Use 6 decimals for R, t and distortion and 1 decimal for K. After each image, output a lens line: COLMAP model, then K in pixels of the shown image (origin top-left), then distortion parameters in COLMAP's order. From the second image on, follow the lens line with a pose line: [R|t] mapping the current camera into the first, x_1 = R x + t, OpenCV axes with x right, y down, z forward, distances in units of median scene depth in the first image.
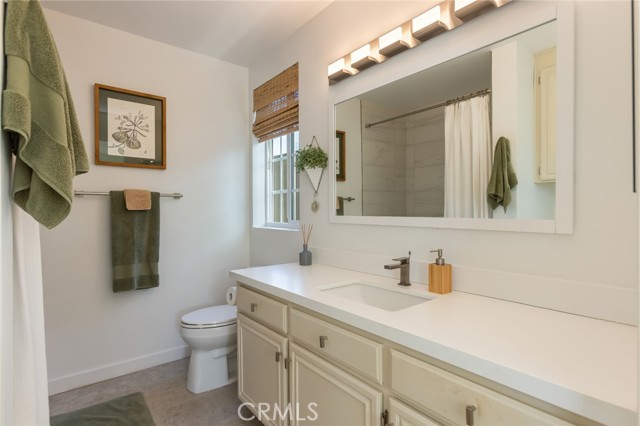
lens RADIAL K [[325.1, 0, 320.0], [0, 325.1, 213.0], [0, 0, 1]] dist [0.001930, 0.001947]
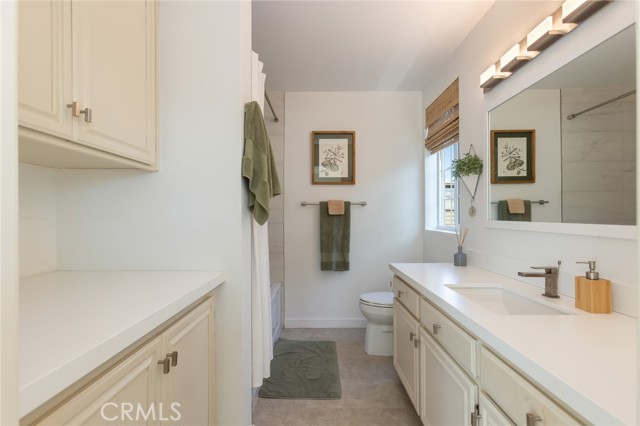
lens RADIAL K [[290.9, 0, 318.3], [0, 290.9, 216.3], [0, 0, 1]] dist [-0.000627, 0.000540]
pose [[0.778619, 0.004730, -0.627479, 0.185074], [-0.004022, 0.999989, 0.002548, -0.004382], [0.627484, 0.000540, 0.778629, -0.039508]]
